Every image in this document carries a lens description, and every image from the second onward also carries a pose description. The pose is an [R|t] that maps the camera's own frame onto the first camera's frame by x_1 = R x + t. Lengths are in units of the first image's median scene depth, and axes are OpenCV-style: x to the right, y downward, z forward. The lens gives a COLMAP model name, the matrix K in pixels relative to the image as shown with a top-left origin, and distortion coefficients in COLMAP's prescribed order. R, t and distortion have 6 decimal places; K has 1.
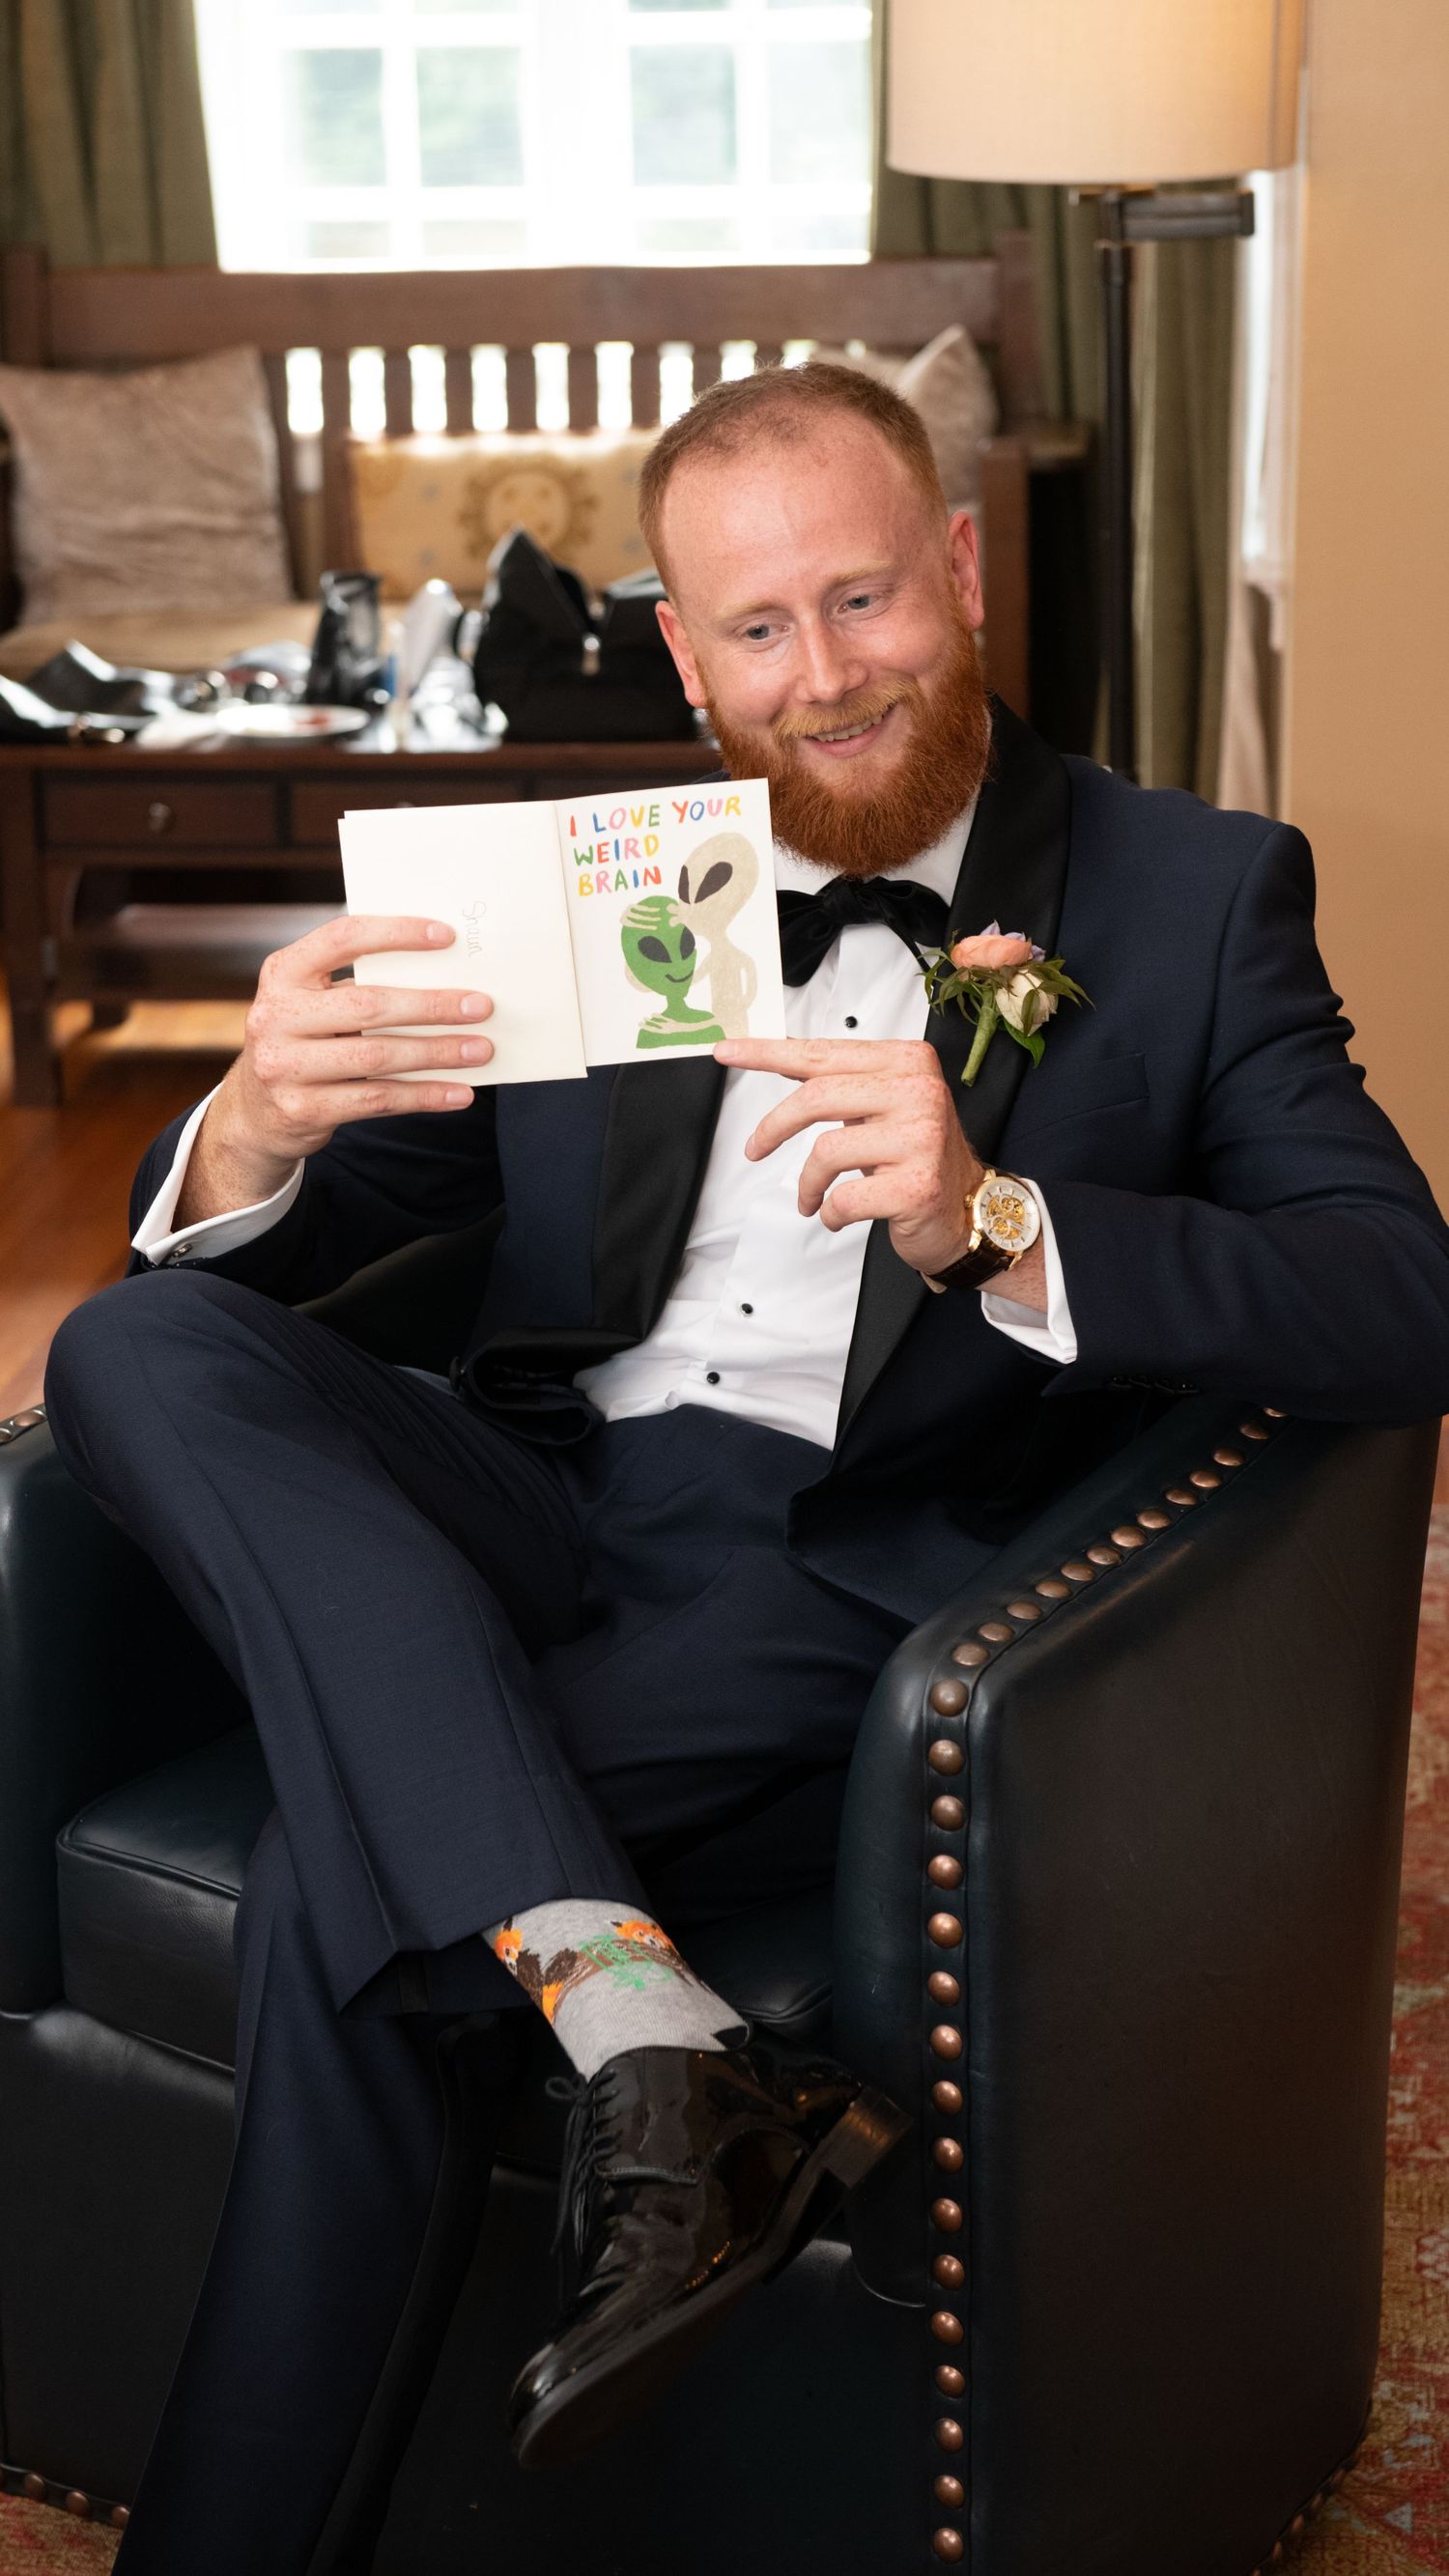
lens RADIAL K [[4821.5, 0, 703.4], [0, 4821.5, 1292.7], [0, 0, 1]] dist [0.130352, 0.000000]
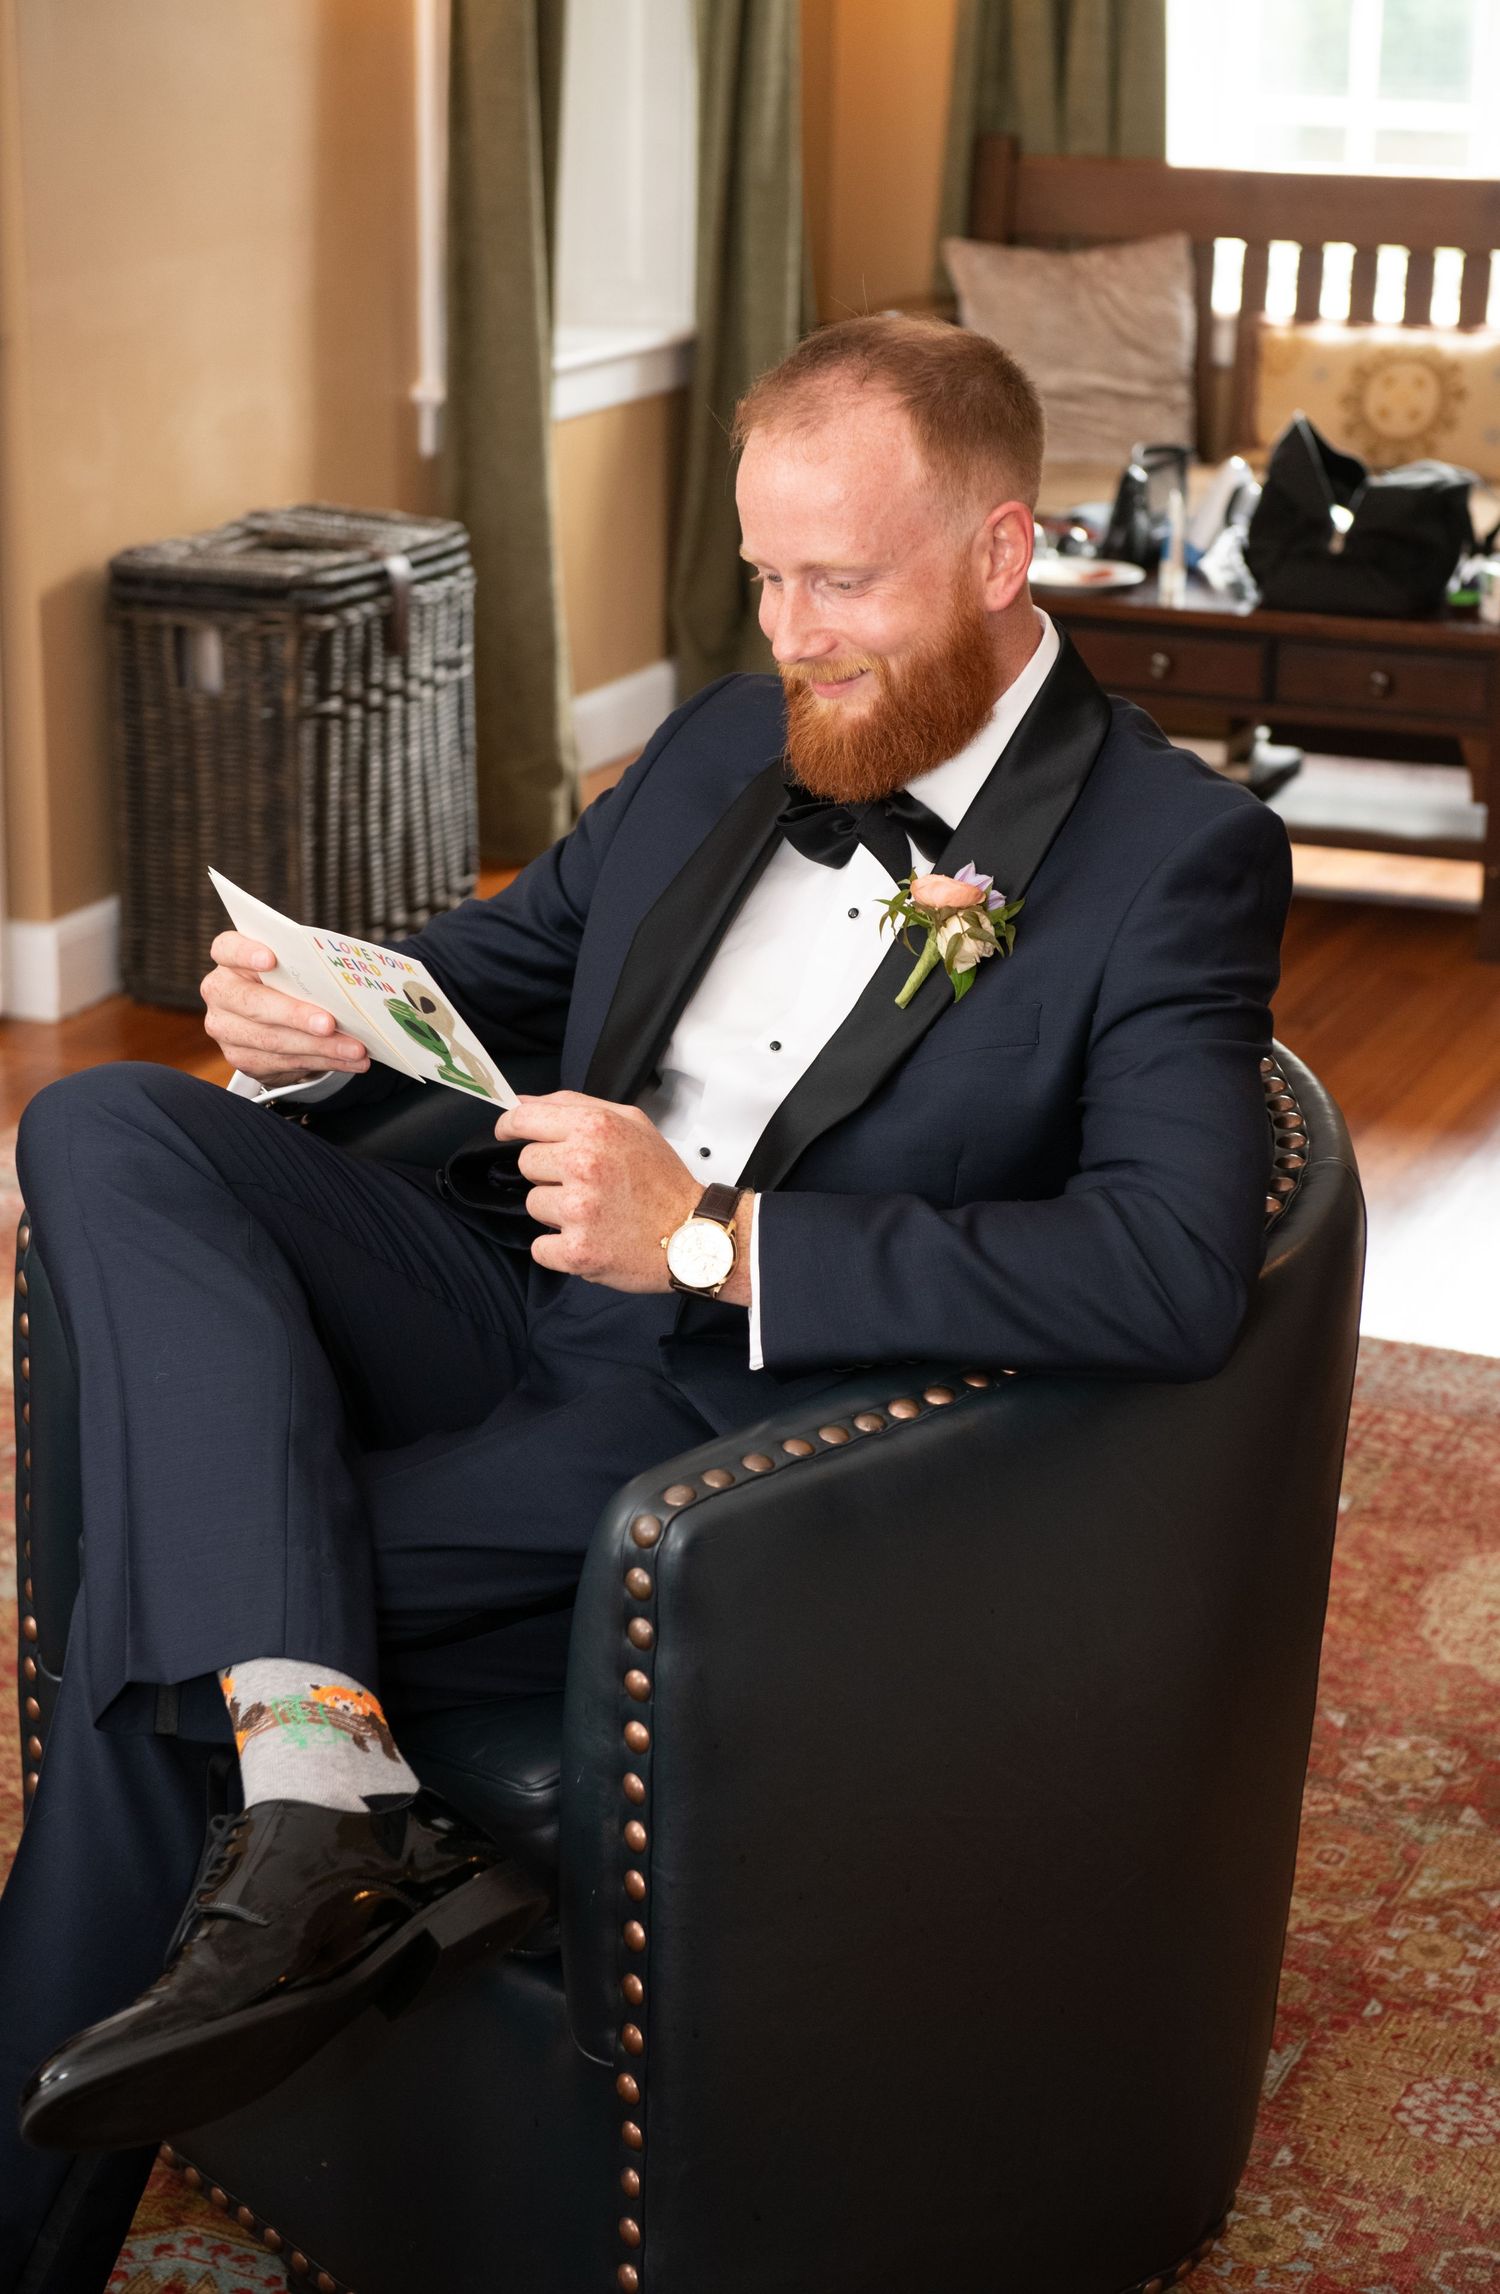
lens RADIAL K [[4229.4, 0, 751.2], [0, 4229.4, 1151.0], [0, 0, 1]] dist [0.093128, 0.000000]
pose [[0.957396, 0.123331, -0.261118, 0.228775], [-0.116429, 0.992319, 0.041804, -0.033287], [0.264268, -0.009622, 0.964401, 0.051337]]
